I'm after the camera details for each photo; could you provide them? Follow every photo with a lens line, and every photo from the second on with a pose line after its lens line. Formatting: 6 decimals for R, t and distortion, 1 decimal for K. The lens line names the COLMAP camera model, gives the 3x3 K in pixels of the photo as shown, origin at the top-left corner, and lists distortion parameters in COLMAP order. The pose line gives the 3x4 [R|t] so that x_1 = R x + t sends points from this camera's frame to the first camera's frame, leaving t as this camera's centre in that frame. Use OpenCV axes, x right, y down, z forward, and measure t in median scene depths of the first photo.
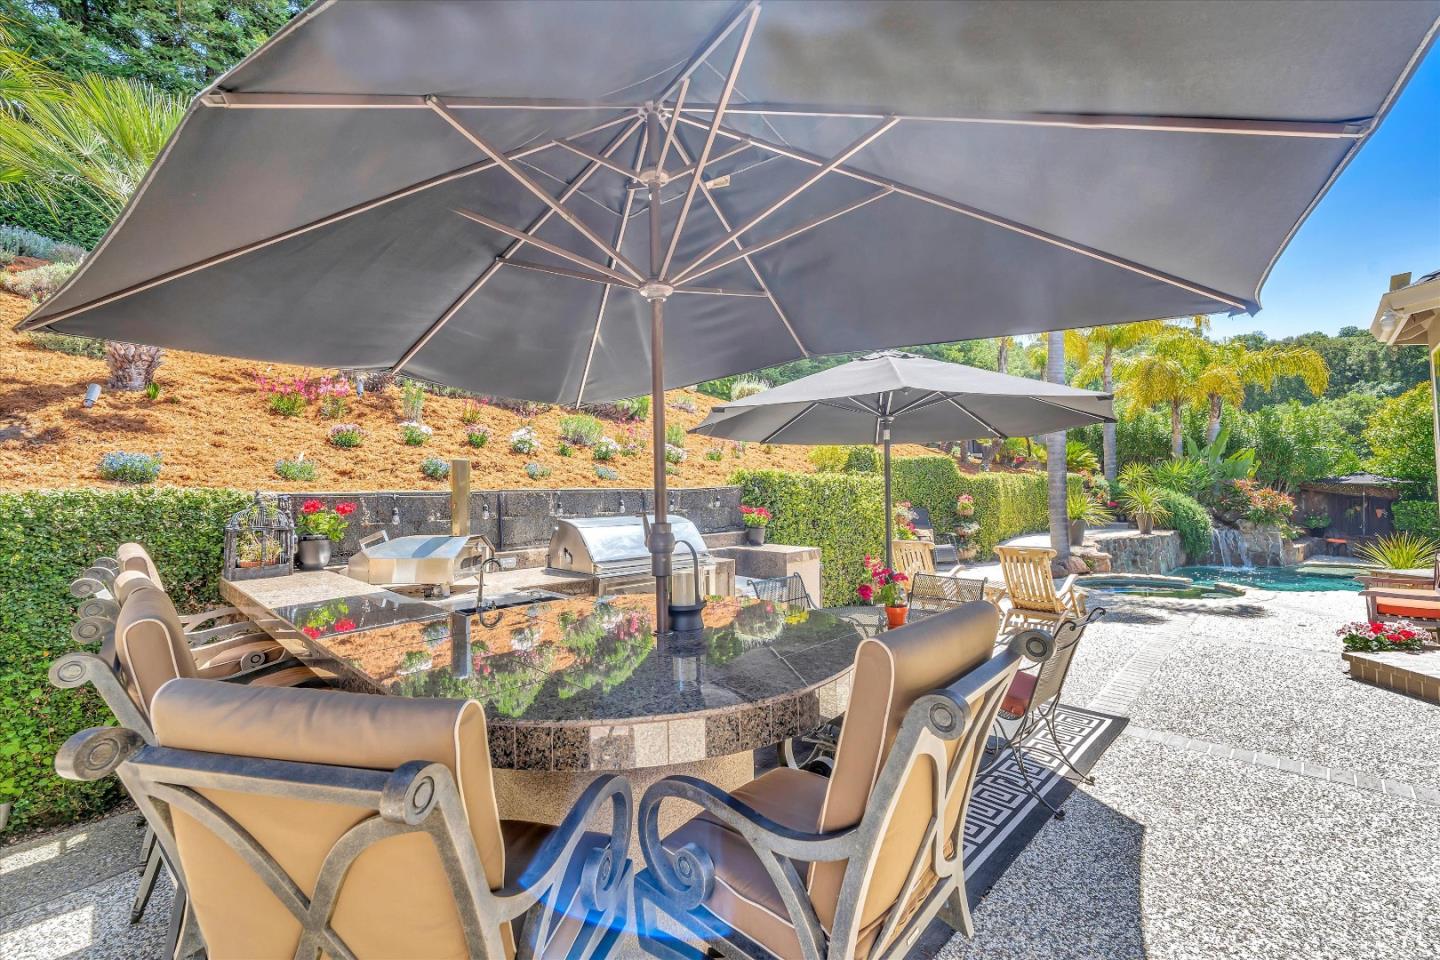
lens RADIAL K [[609.7, 0, 719.7], [0, 609.7, 478.7], [0, 0, 1]] dist [-0.002579, -0.000207]
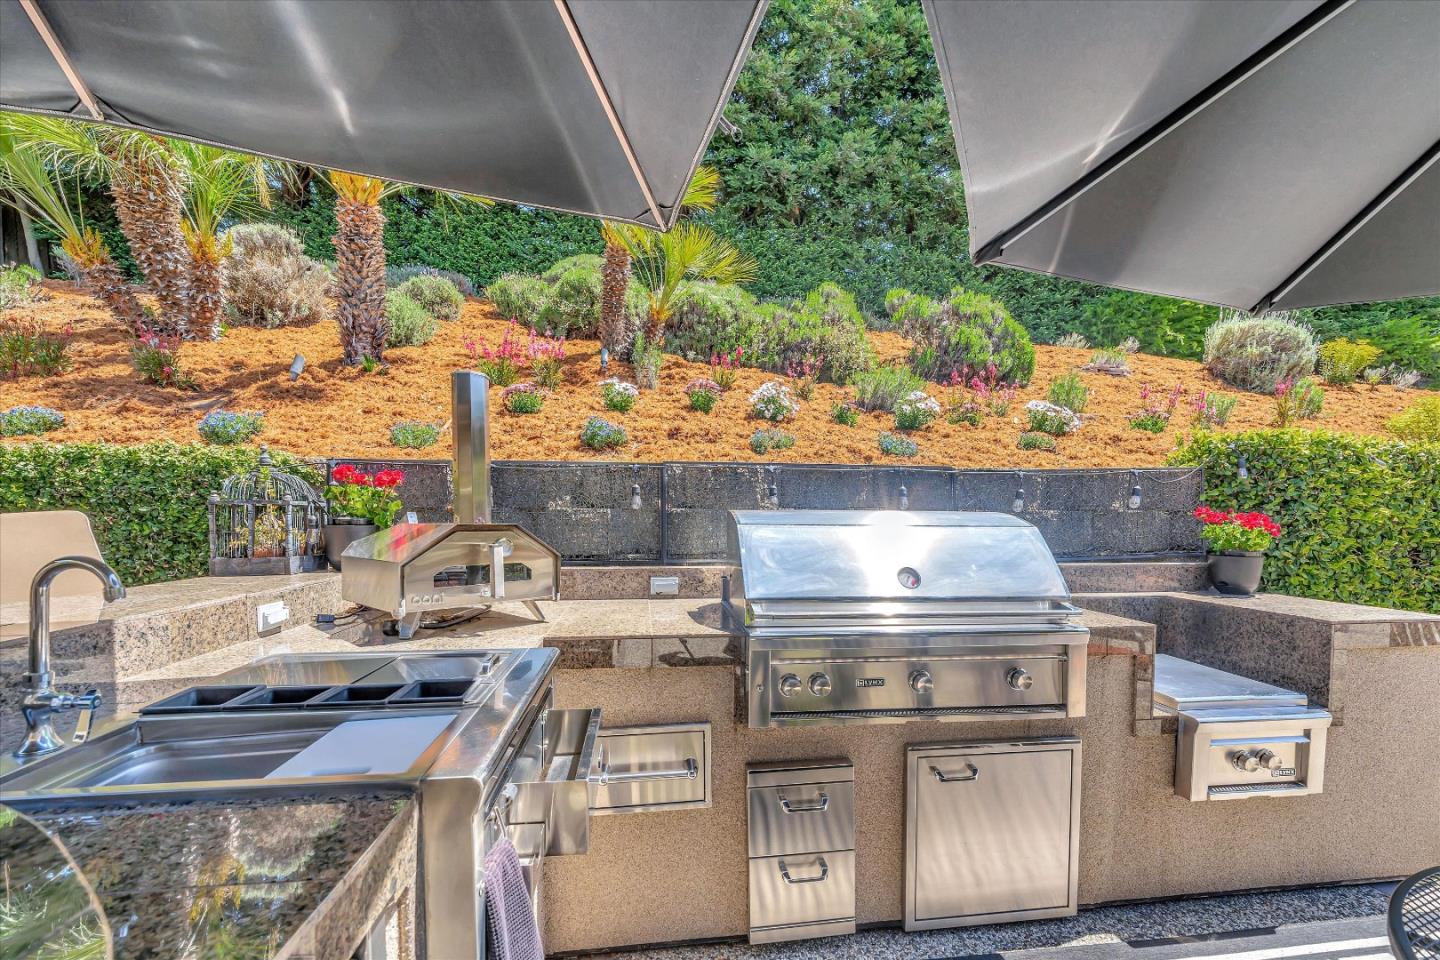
lens RADIAL K [[609.7, 0, 724.6], [0, 609.7, 538.0], [0, 0, 1]] dist [-0.002579, -0.000207]
pose [[0.789829, 0.034797, -0.612339, 0.035976], [-0.002573, 0.998568, 0.053427, 0.044803], [0.613321, -0.040622, 0.788788, 0.417639]]
